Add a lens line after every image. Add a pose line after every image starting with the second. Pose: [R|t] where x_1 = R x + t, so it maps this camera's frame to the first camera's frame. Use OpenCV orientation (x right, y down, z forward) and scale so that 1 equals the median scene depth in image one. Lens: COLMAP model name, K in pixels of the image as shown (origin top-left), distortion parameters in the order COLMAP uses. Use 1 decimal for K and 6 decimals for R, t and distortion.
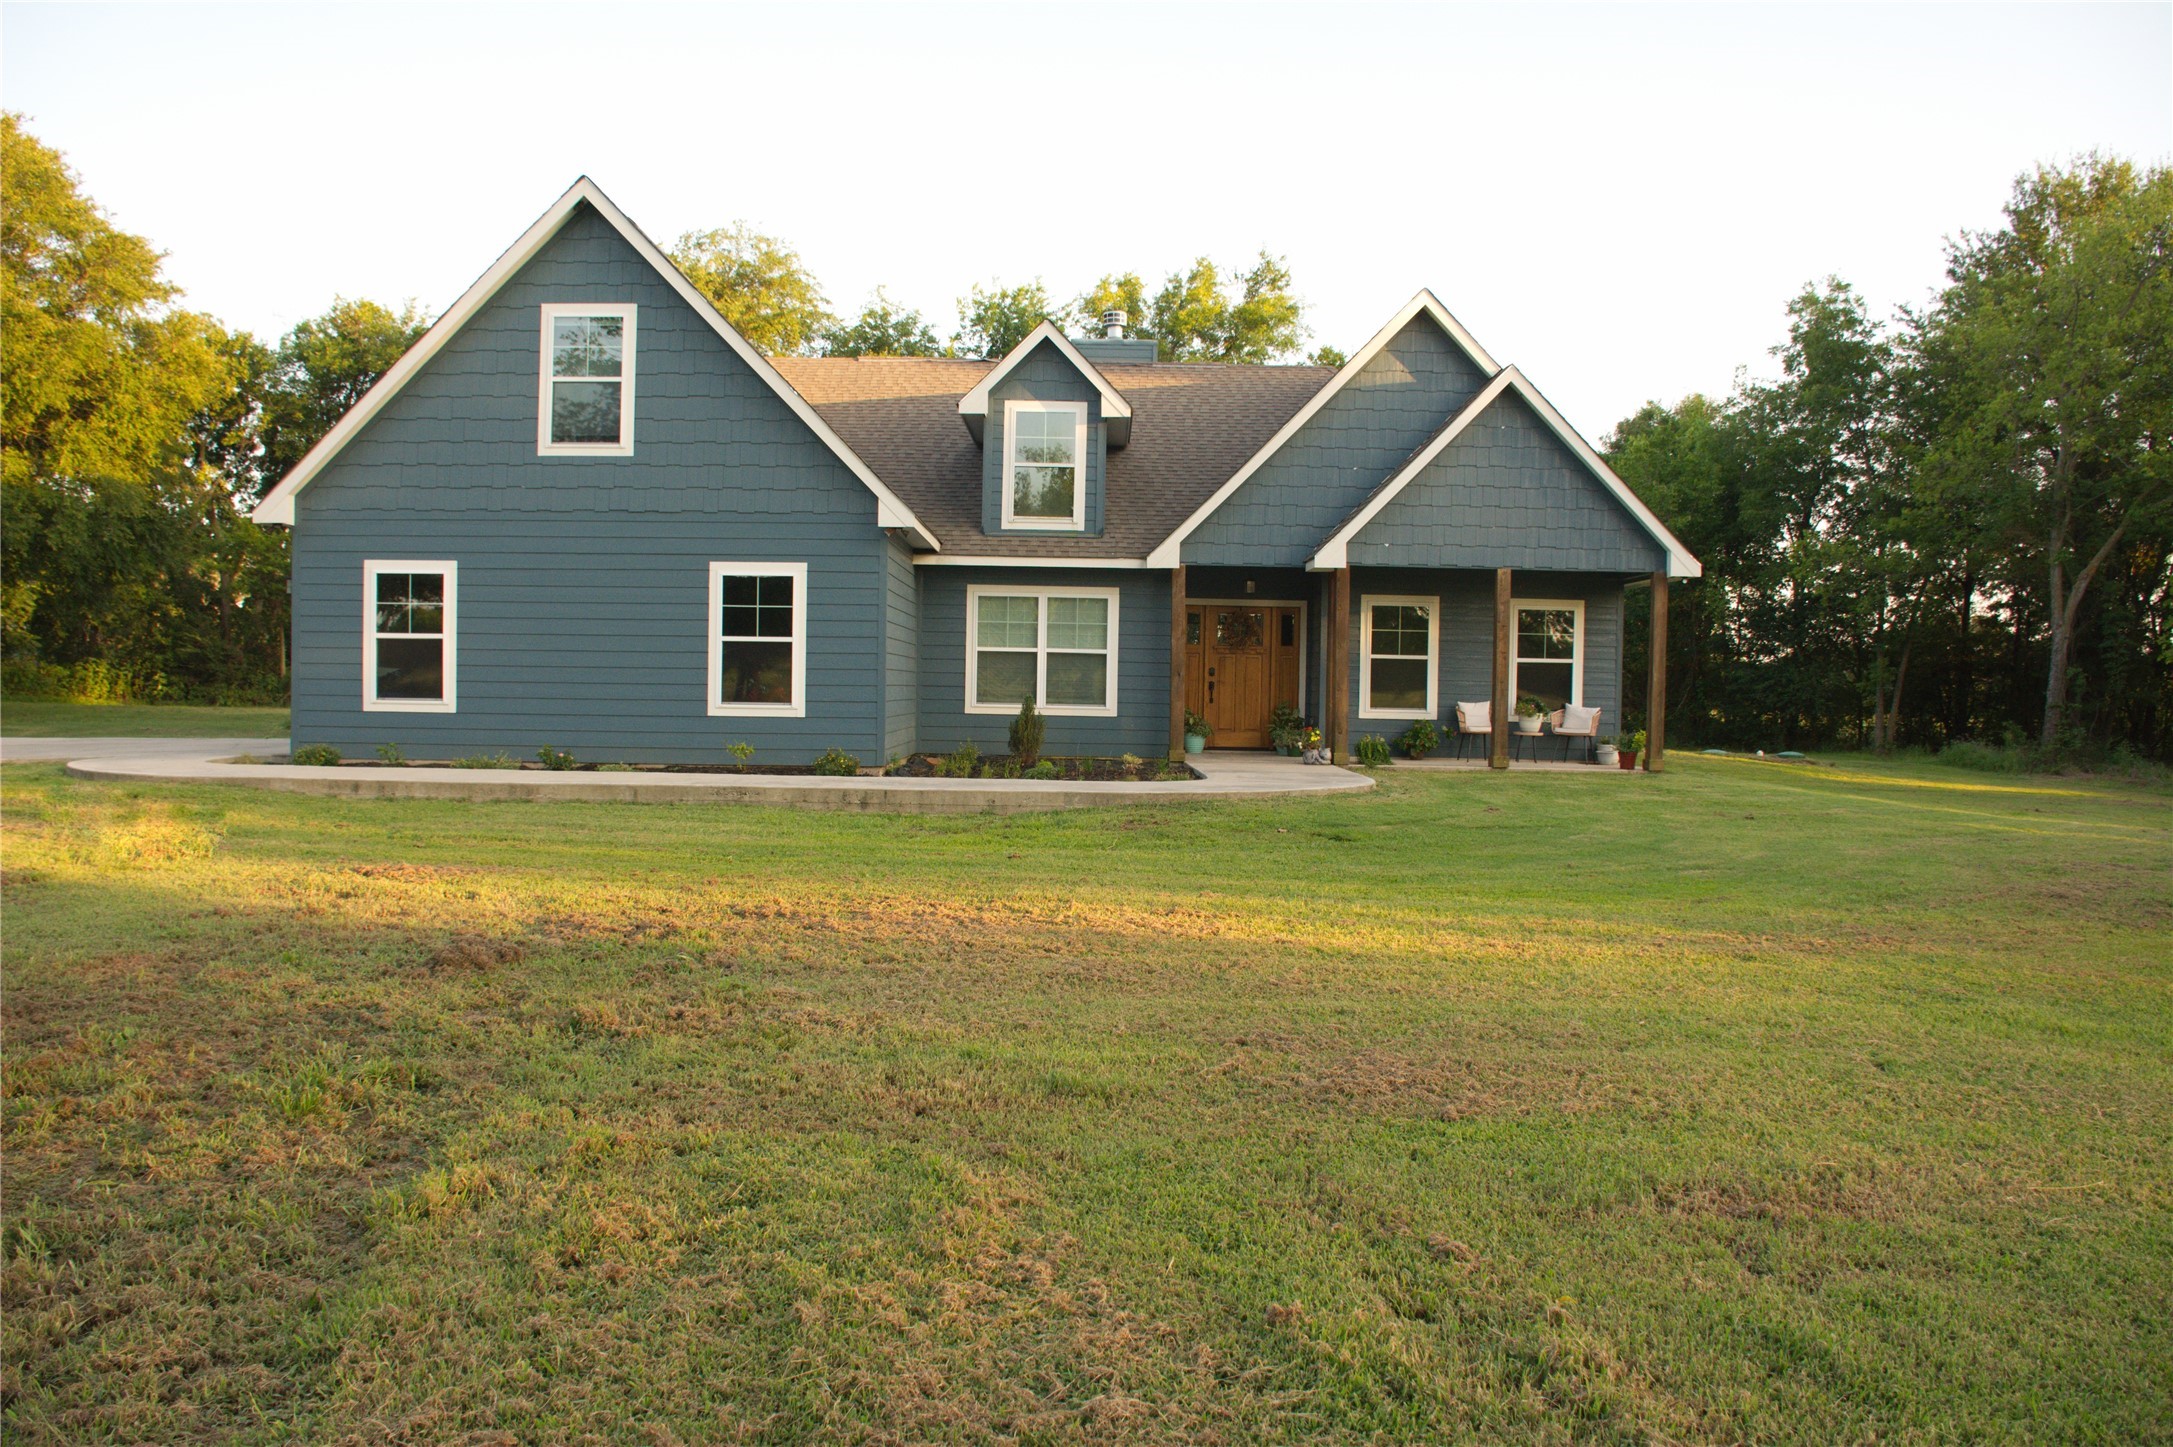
lens RADIAL K [[1678.6, 0, 1086.5], [0, 1678.6, 723.5], [0, 0, 1]] dist [-0.151961, 0.104457]
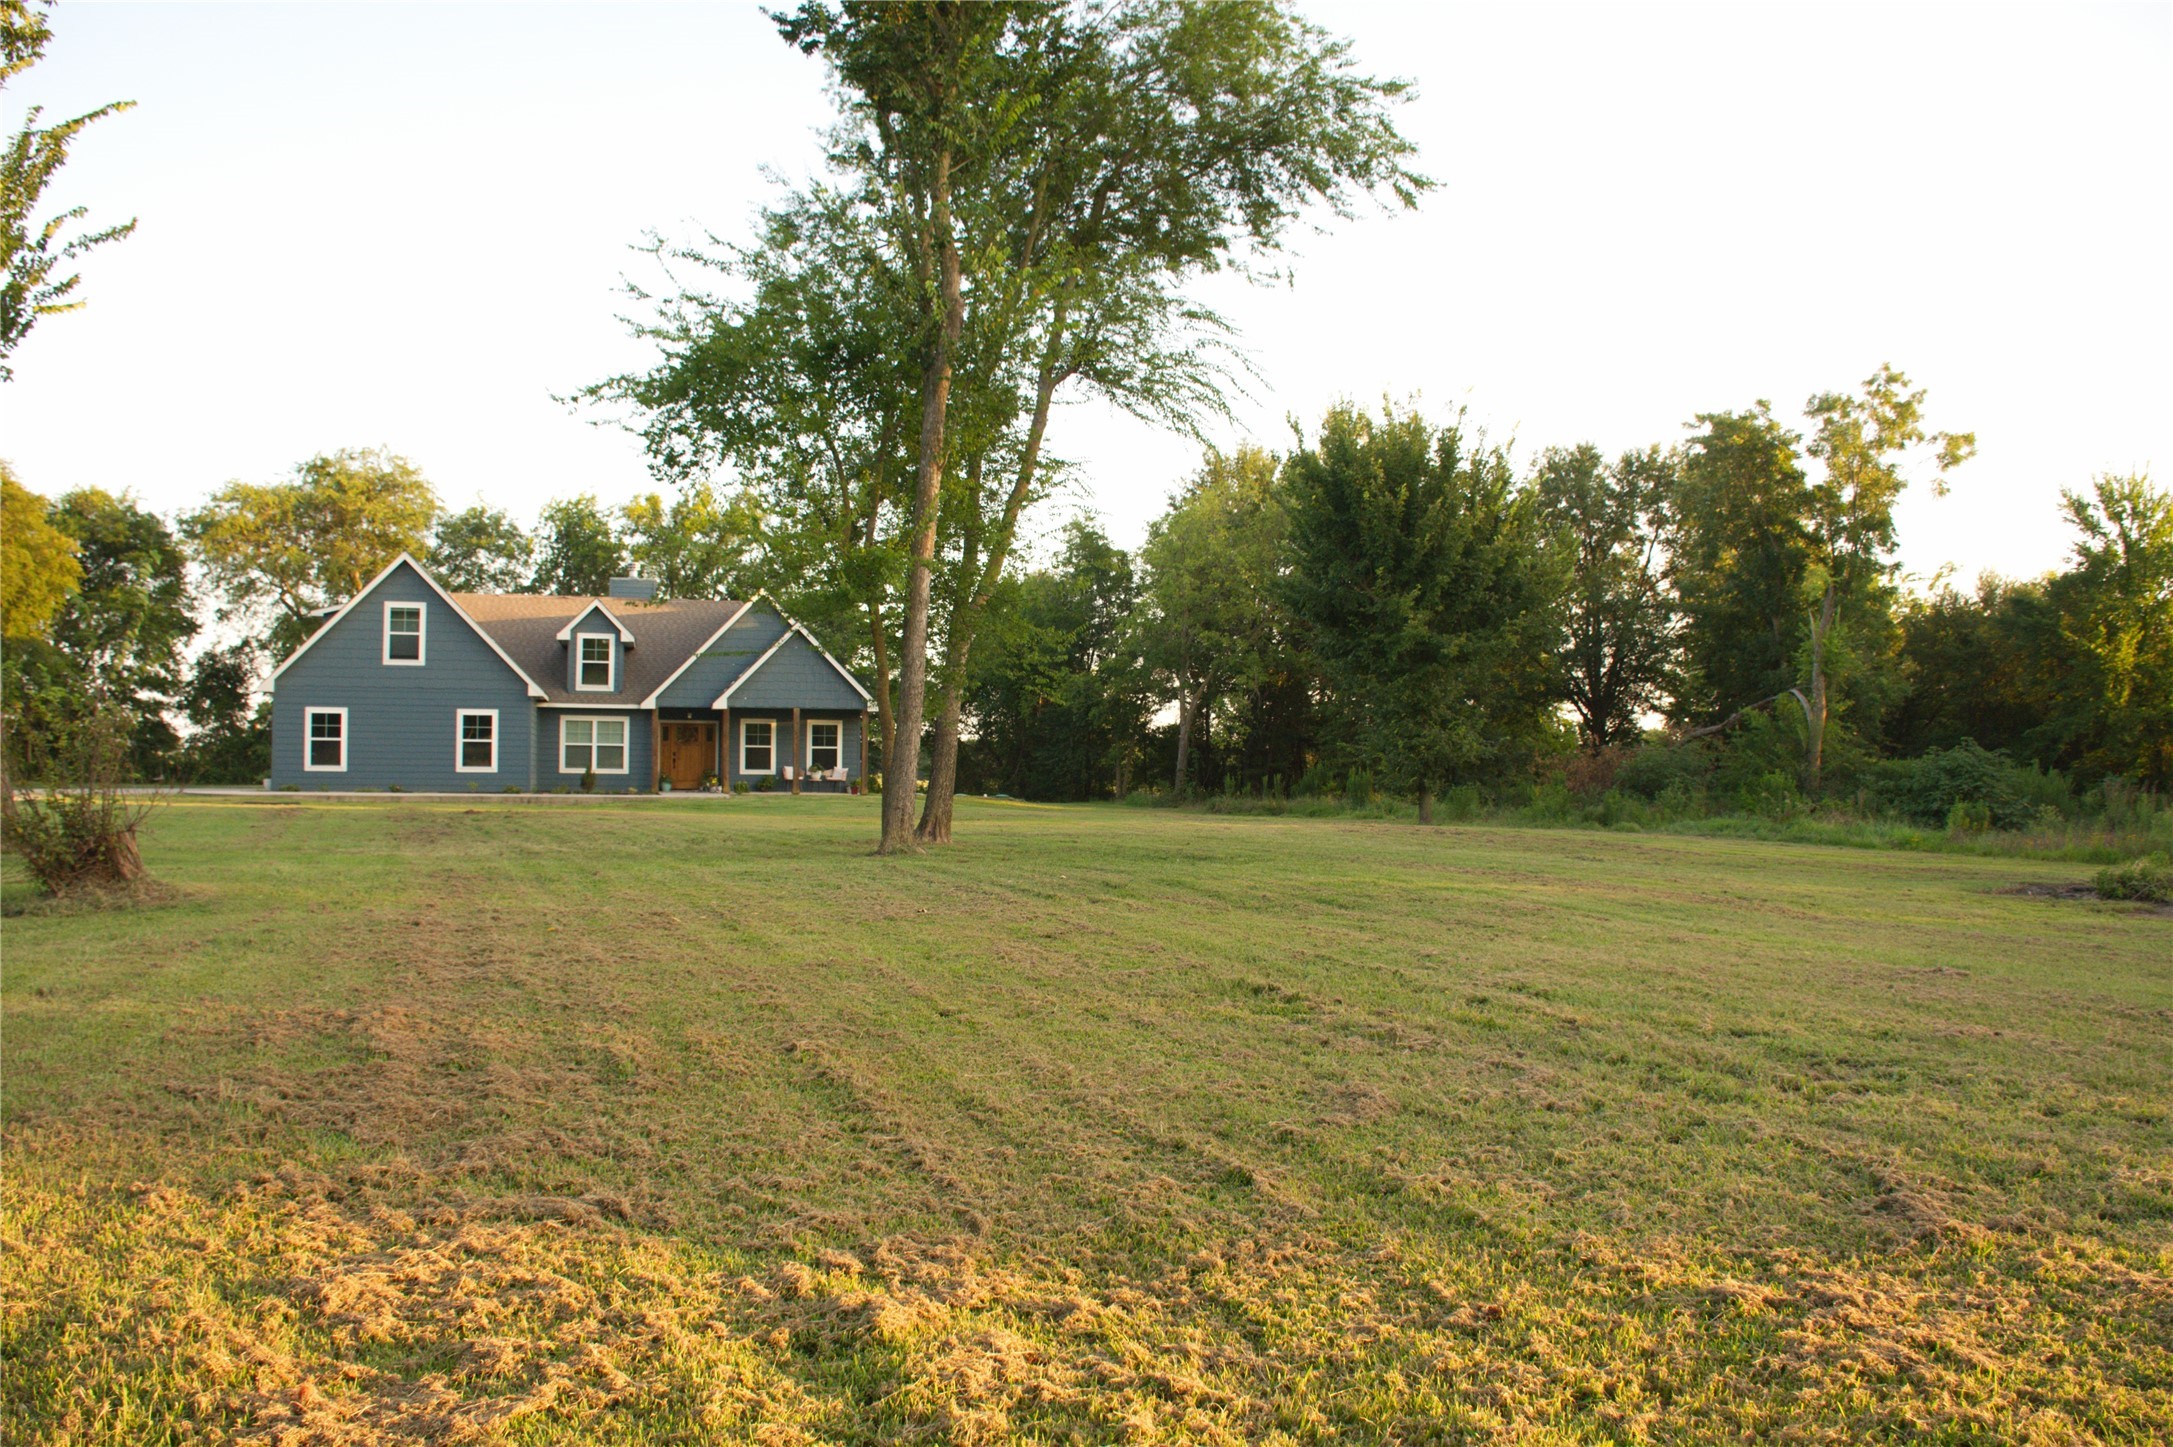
lens RADIAL K [[1678.6, 0, 1086.5], [0, 1678.6, 723.5], [0, 0, 1]] dist [-0.151961, 0.104457]
pose [[0.965335, -0.001597, 0.261008, 0.031028], [0.015455, 0.998576, -0.051051, 0.053260], [-0.260555, 0.053316, 0.963986, -1.347915]]
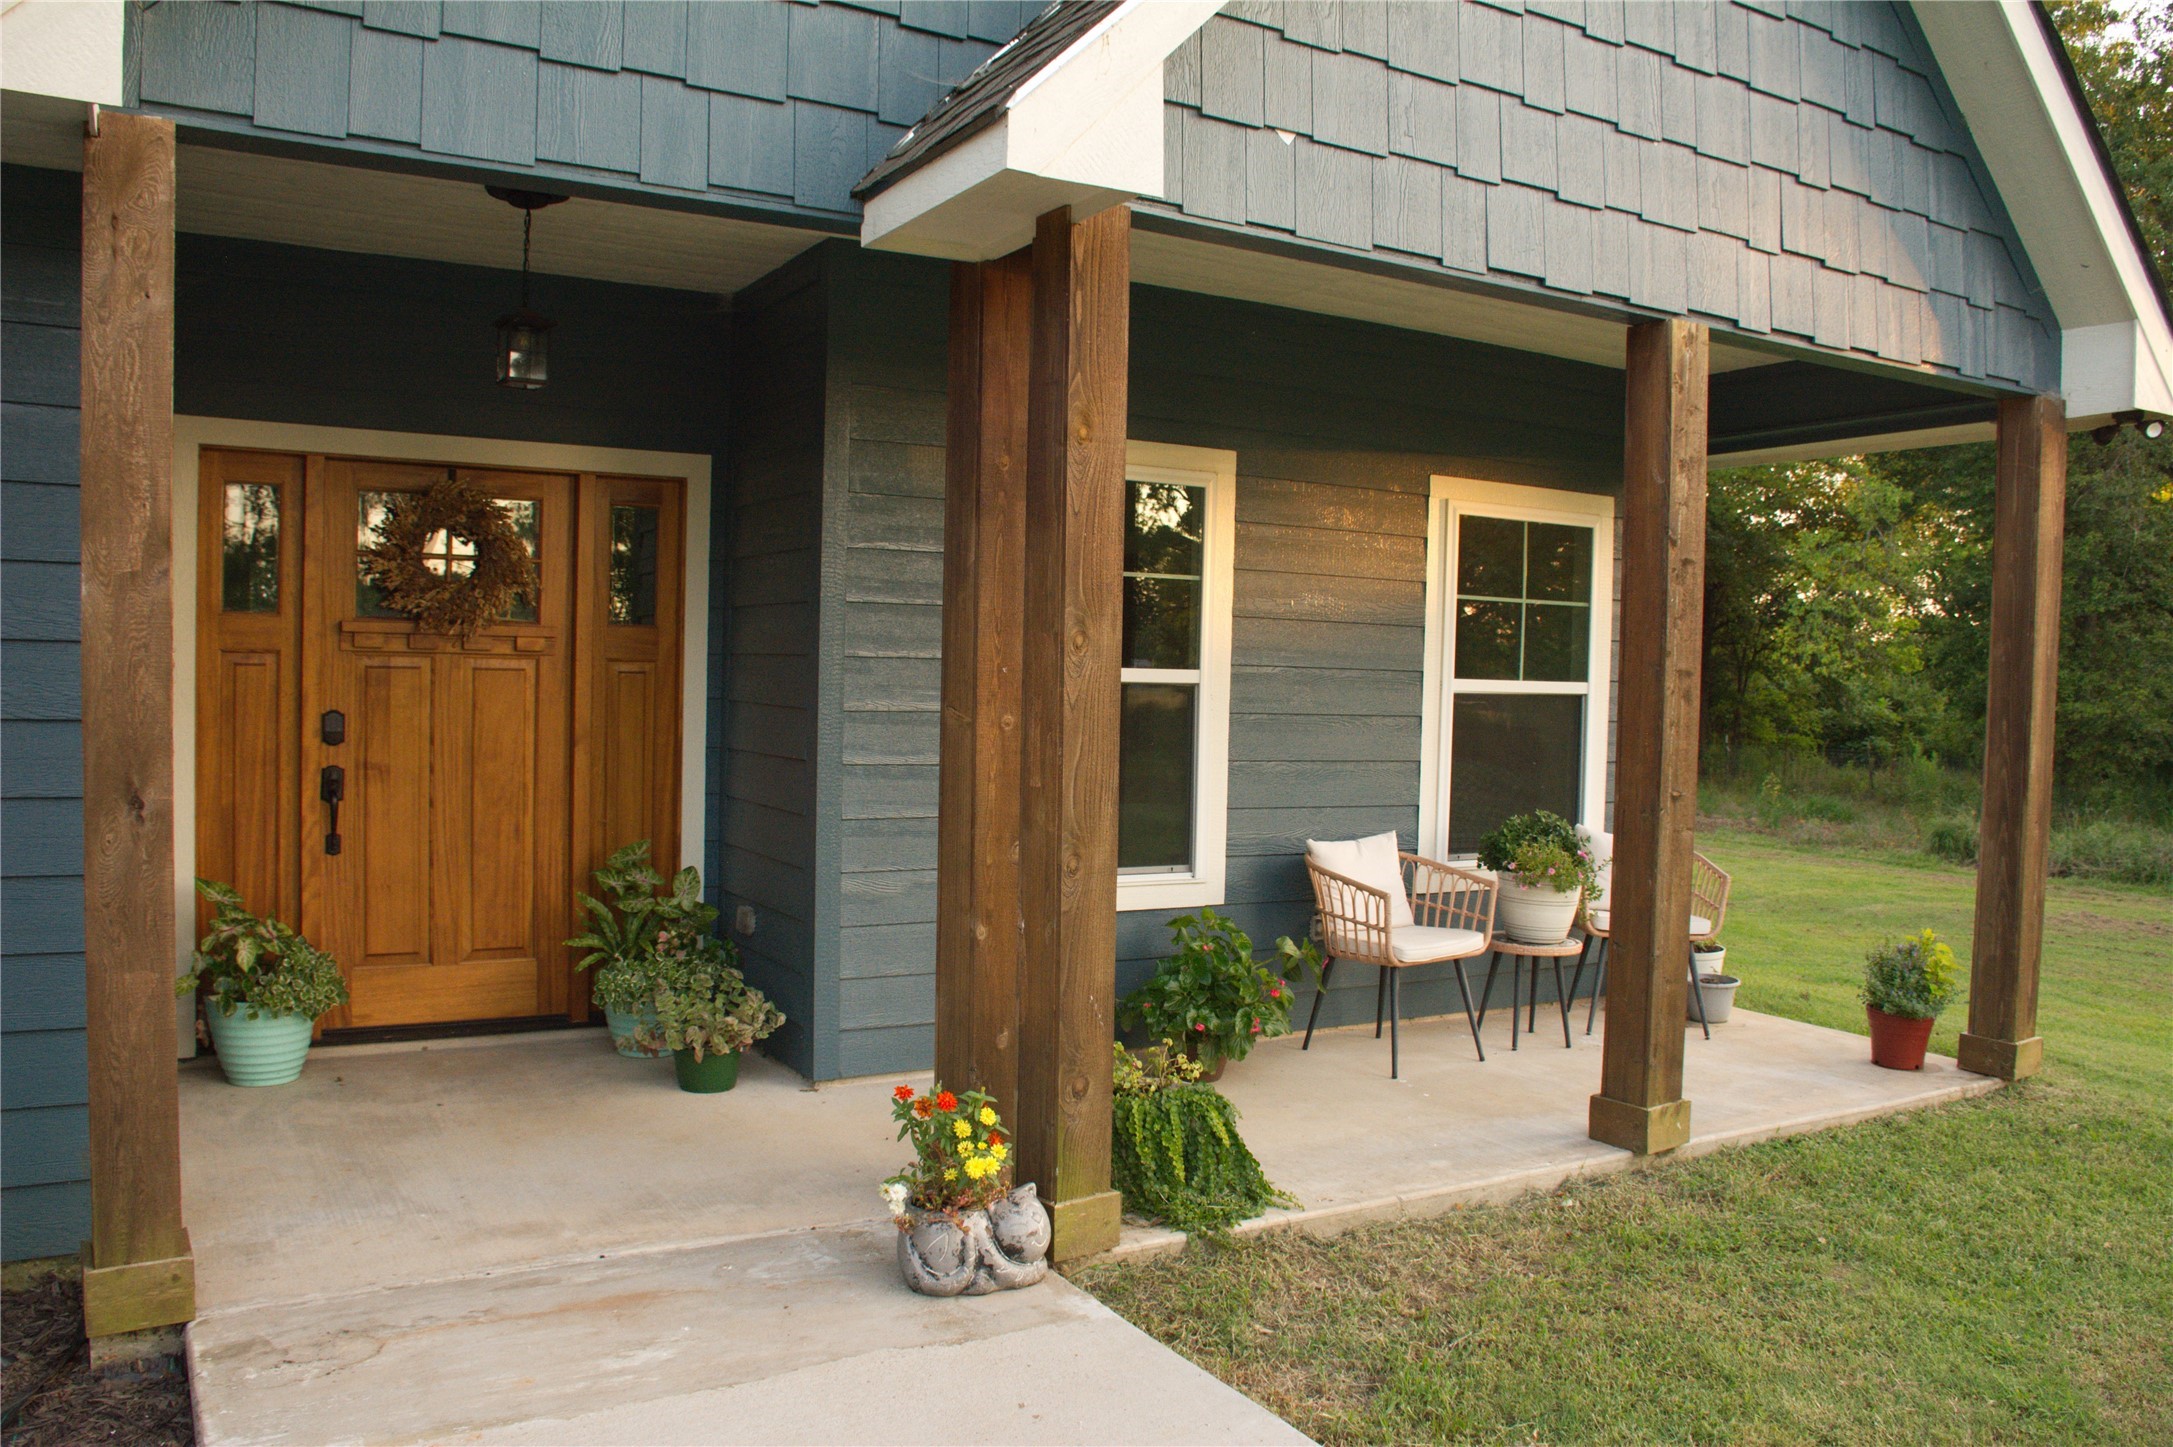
lens RADIAL K [[1678.6, 0, 1086.5], [0, 1678.6, 723.5], [0, 0, 1]] dist [-0.151961, 0.104457]
pose [[0.869584, -0.012412, 0.493629, 0.058881], [0.004241, 0.999835, 0.017670, -0.039230], [-0.493767, -0.013272, 0.869493, 0.824458]]
